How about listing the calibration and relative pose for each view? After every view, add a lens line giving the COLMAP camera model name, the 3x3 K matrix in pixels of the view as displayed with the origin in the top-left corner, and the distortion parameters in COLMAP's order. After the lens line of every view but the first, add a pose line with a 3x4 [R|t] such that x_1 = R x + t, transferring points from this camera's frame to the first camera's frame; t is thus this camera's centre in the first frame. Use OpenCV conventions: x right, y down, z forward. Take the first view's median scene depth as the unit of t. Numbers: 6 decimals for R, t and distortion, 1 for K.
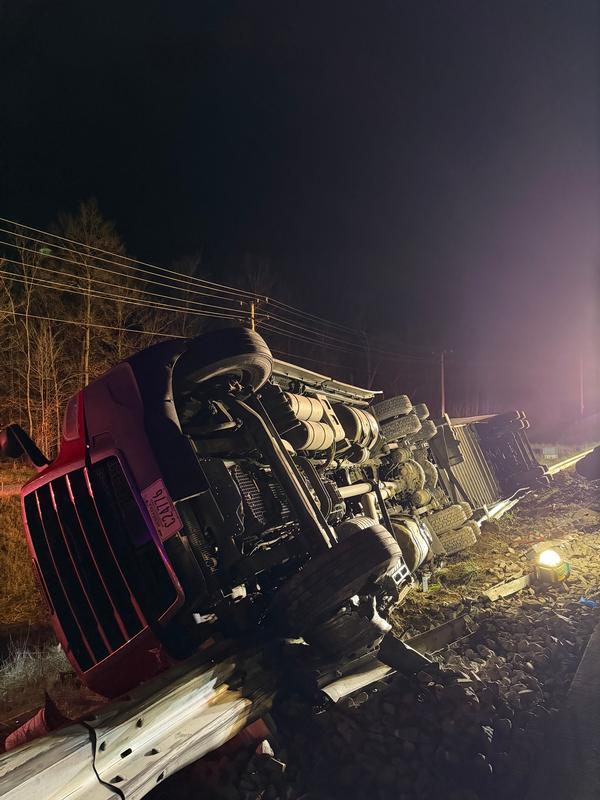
lens RADIAL K [[554.9, 0, 299.2], [0, 554.9, 399.6], [0, 0, 1]] dist [0.027740, -0.010052]
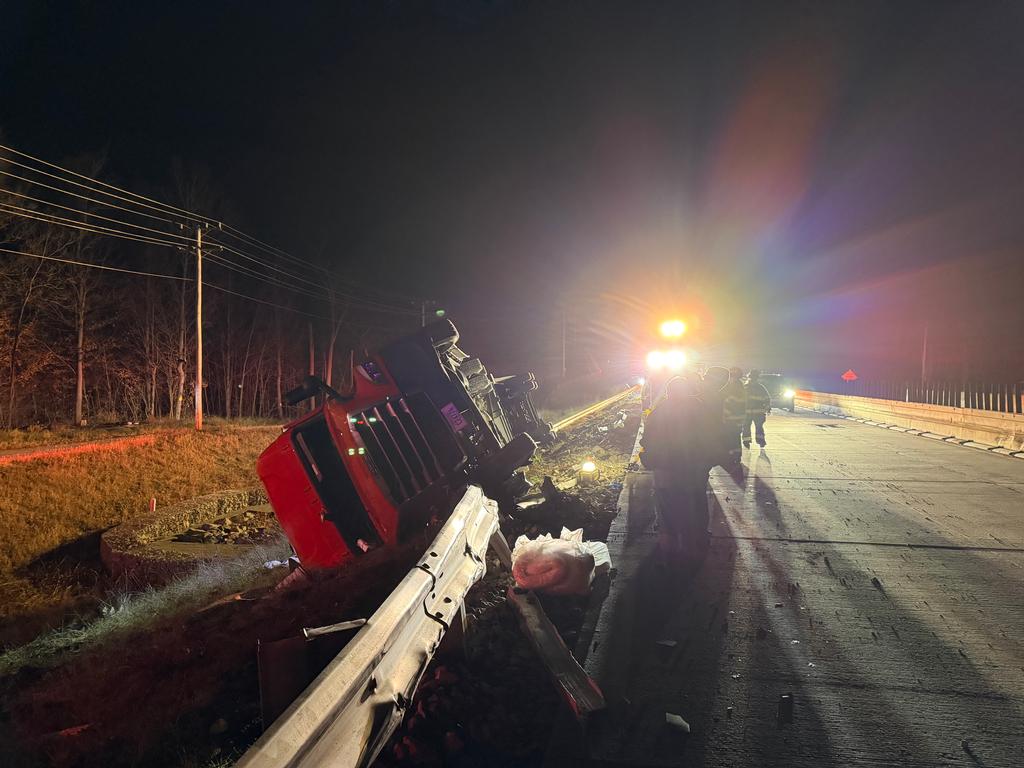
lens RADIAL K [[710.3, 0, 510.1], [0, 710.3, 383.3], [0, 0, 1]] dist [0.027740, -0.010052]
pose [[0.921898, 0.007656, 0.387356, -0.068200], [-0.022608, 0.999164, 0.034057, -0.001311], [-0.386772, -0.040155, 0.921301, -0.094981]]
